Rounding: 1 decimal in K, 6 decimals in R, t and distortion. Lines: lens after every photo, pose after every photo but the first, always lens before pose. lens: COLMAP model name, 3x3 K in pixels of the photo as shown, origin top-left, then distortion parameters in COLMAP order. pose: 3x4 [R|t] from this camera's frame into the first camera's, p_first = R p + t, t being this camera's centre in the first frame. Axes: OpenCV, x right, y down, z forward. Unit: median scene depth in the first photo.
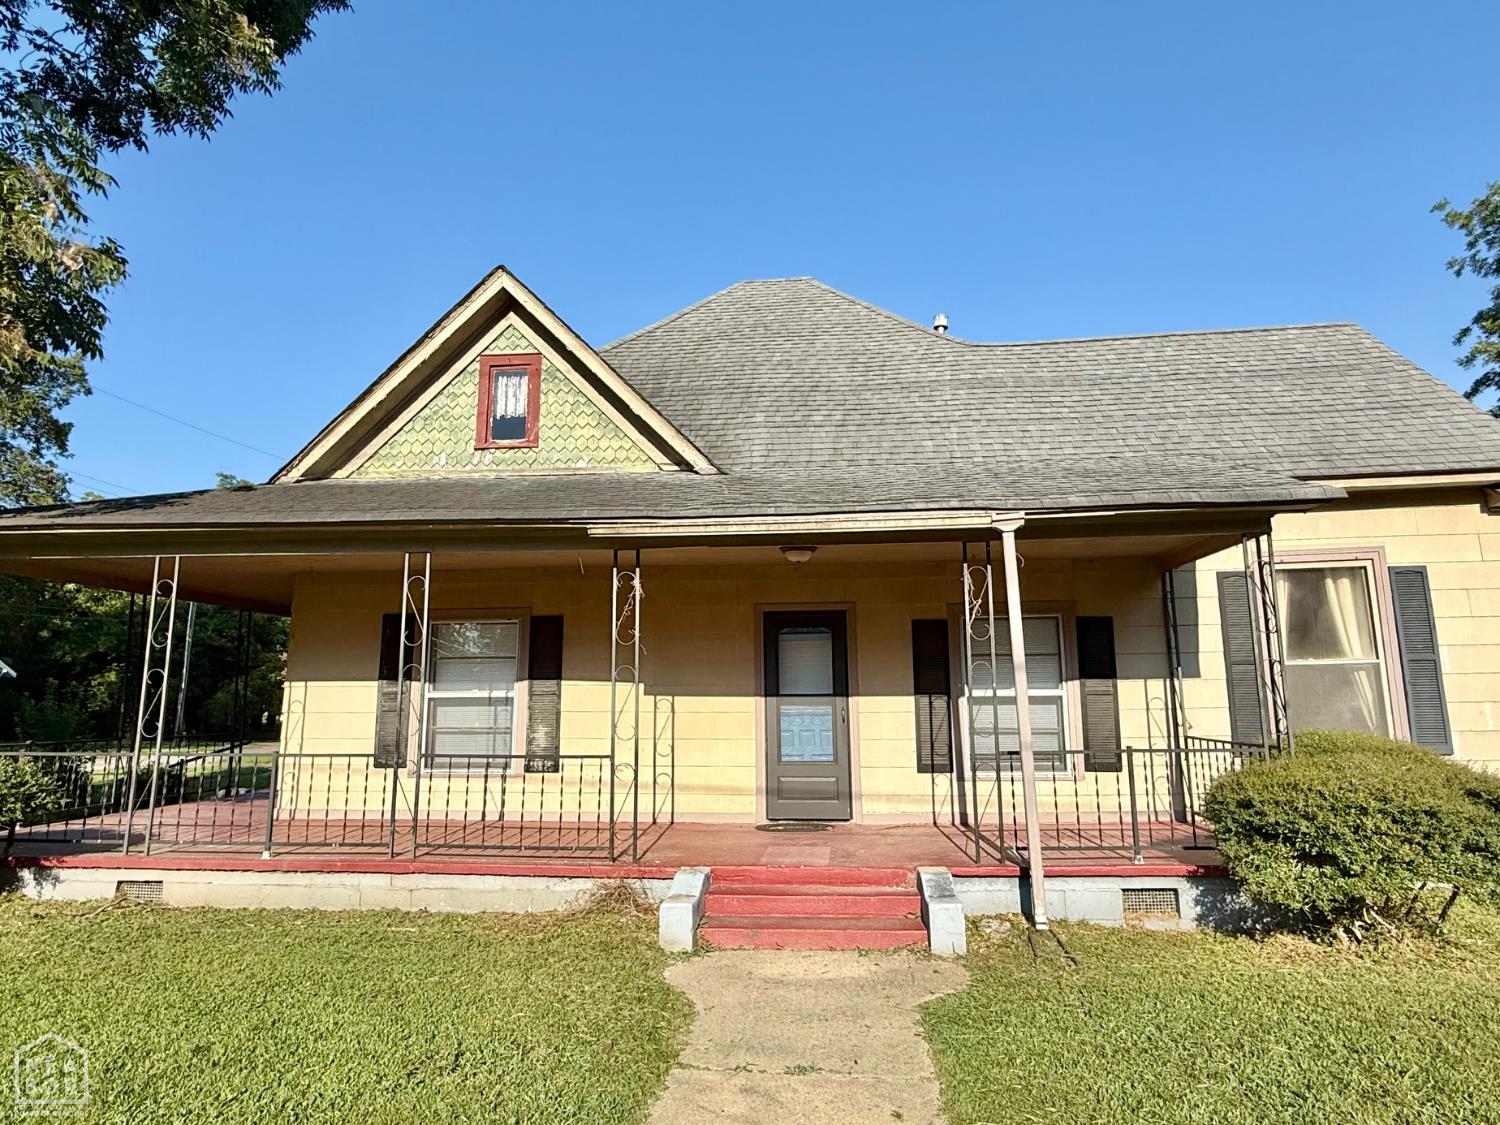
lens RADIAL K [[861.0, 0, 751.8], [0, 861.0, 561.4], [0, 0, 1]] dist [-0.007735, 0.002210]
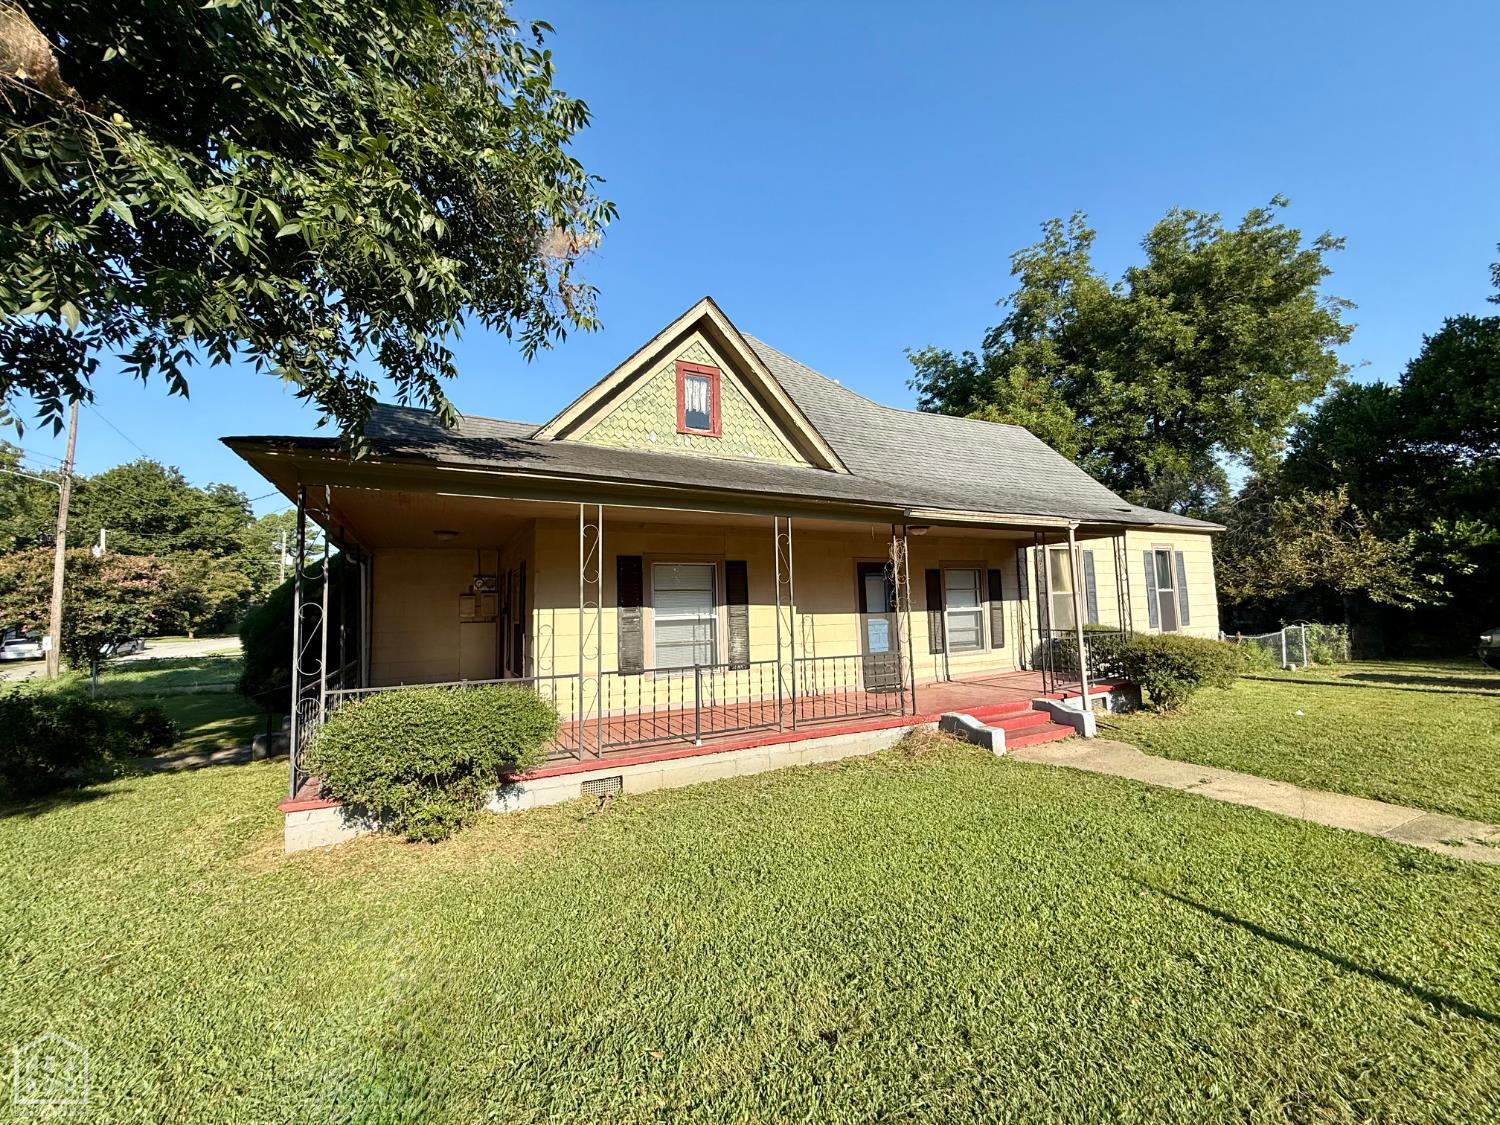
lens RADIAL K [[596.6, 0, 750.0], [0, 596.6, 558.9], [0, 0, 1]] dist [-0.003389, 0.000574]
pose [[0.839655, 0.029621, 0.542311, -0.777786], [-0.067844, 0.996411, 0.050618, 0.009838], [-0.538866, -0.079294, 0.838651, 0.170164]]
